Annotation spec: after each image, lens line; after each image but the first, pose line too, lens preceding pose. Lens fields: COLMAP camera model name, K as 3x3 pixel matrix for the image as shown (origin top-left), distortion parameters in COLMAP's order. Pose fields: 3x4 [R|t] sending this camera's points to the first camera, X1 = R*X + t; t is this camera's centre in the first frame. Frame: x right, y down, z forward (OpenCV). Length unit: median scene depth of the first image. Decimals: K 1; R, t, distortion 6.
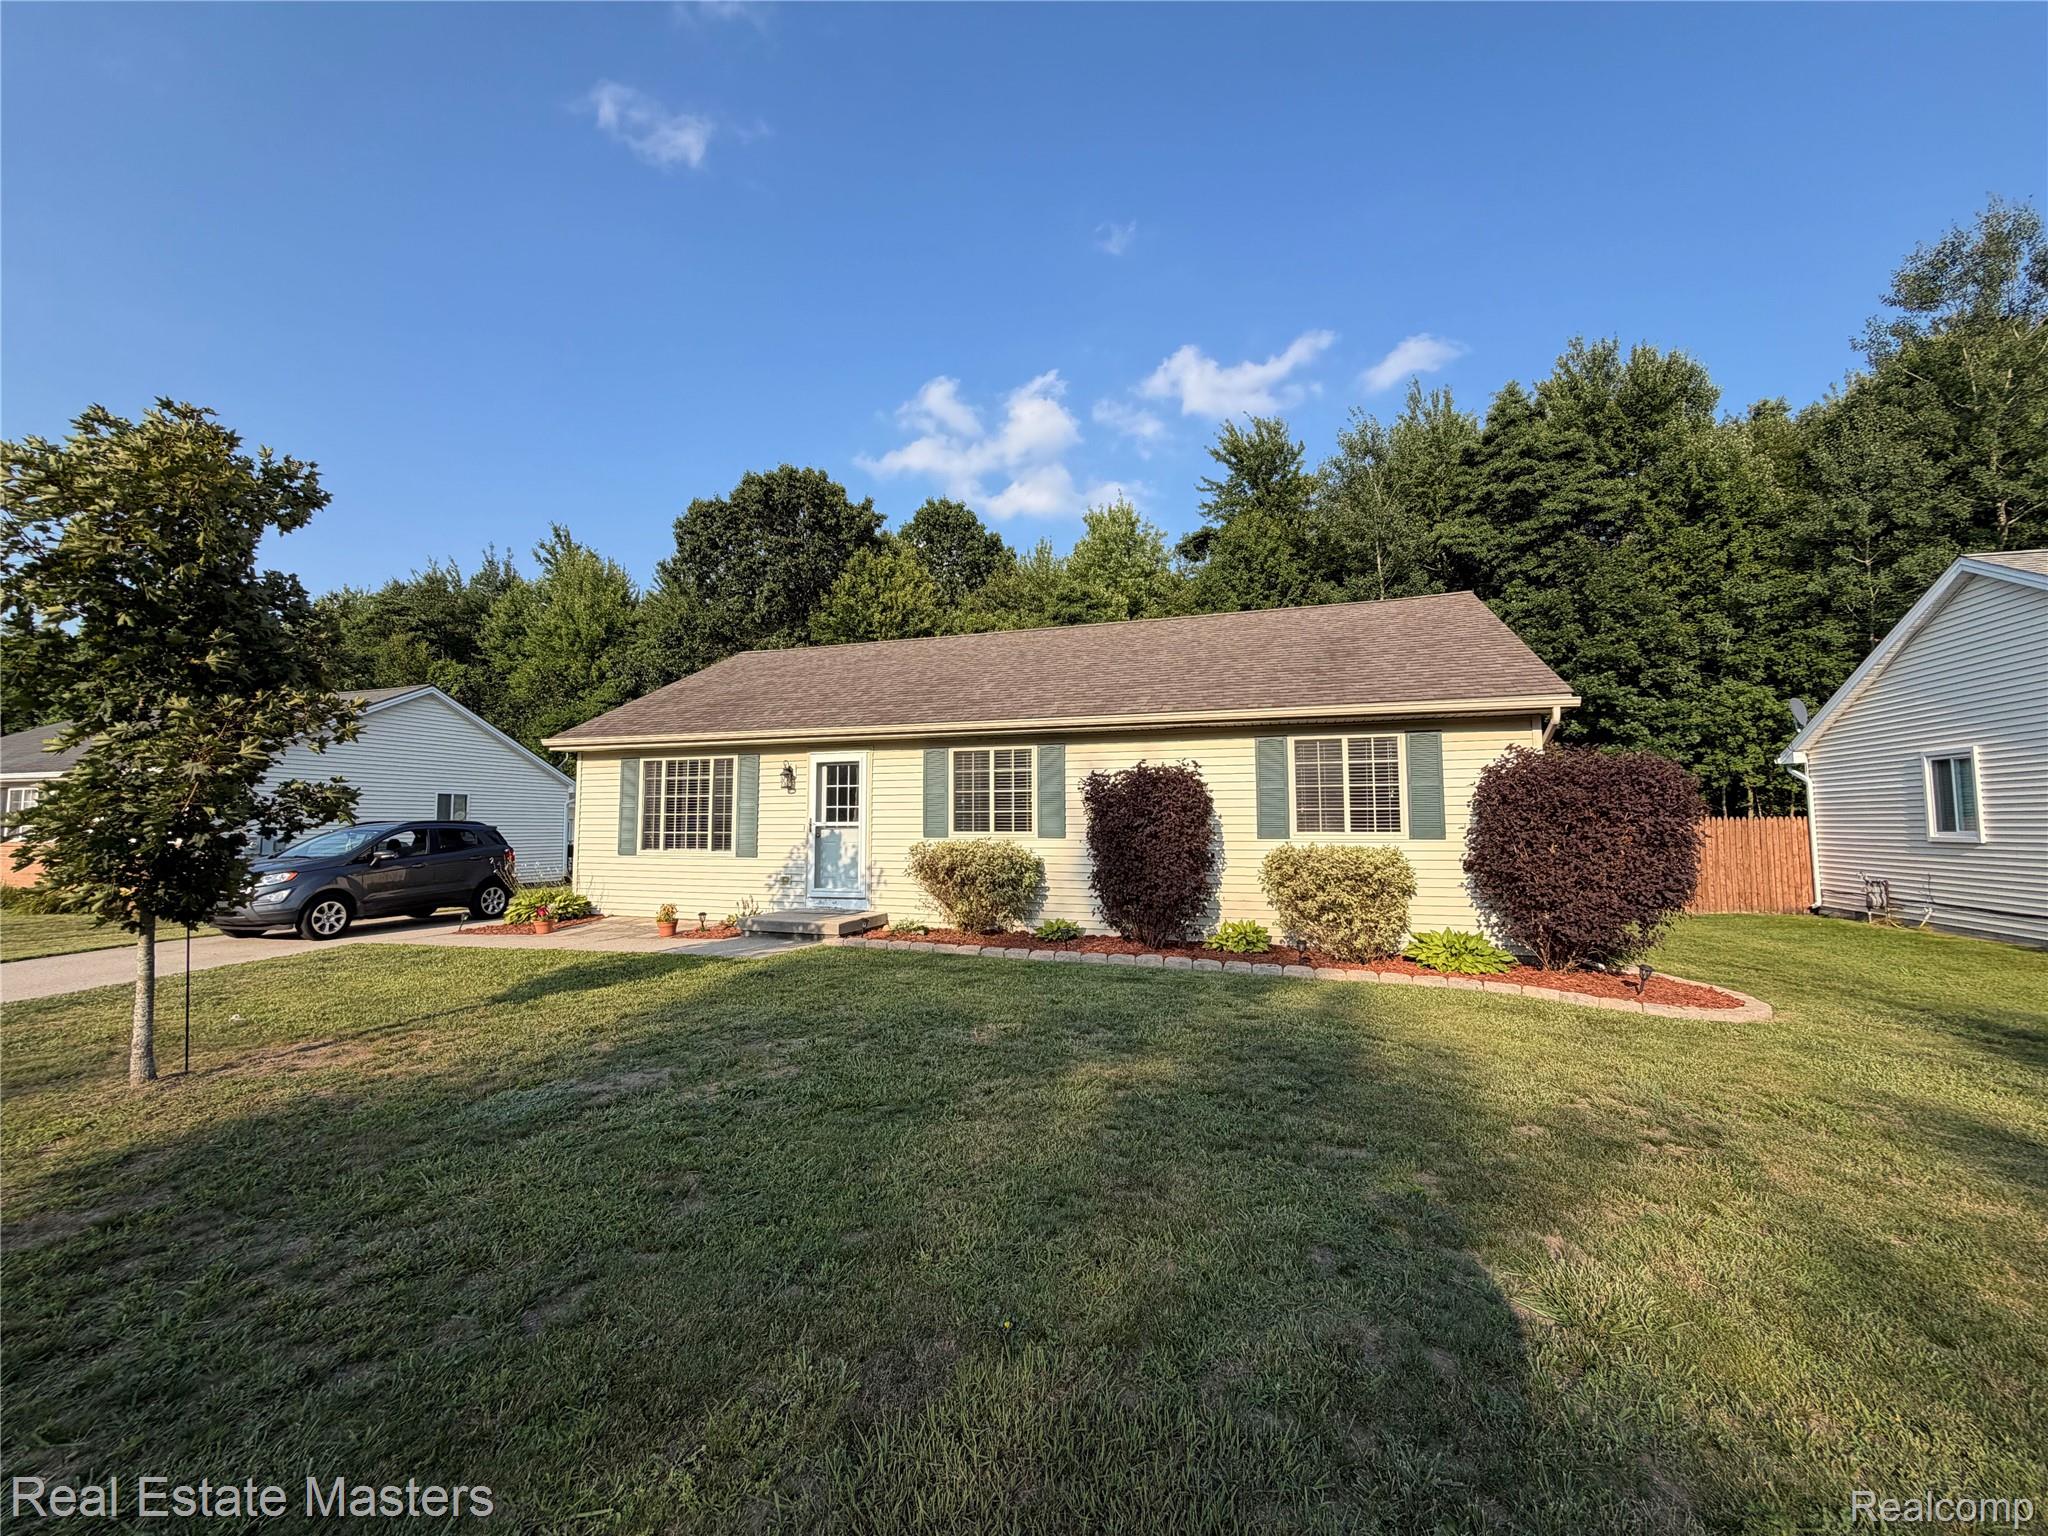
lens RADIAL K [[817.2, 0, 1012.5], [0, 817.2, 768.7], [0, 0, 1]] dist [0.002549, -0.001671]
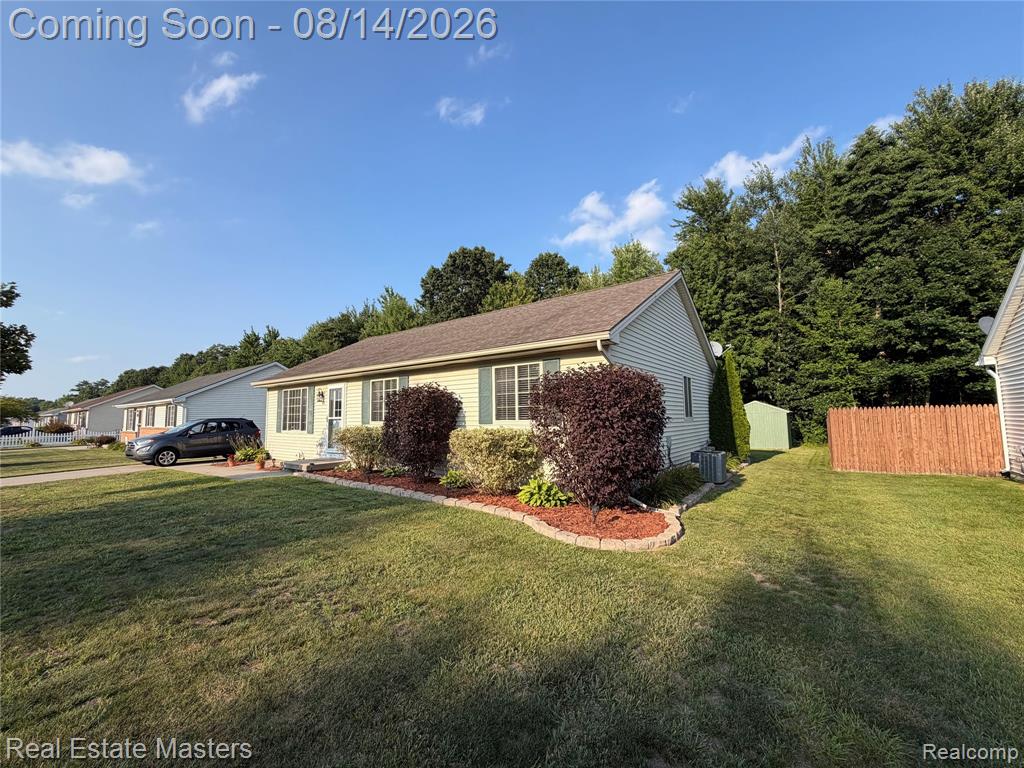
lens RADIAL K [[408.6, 0, 508.1], [0, 408.6, 383.9], [0, 0, 1]] dist [0.002549, -0.001671]
pose [[0.948200, -0.037034, -0.315508, 0.199500], [0.033552, 0.999301, -0.016465, 0.004530], [0.315897, 0.005026, 0.948780, 0.052175]]
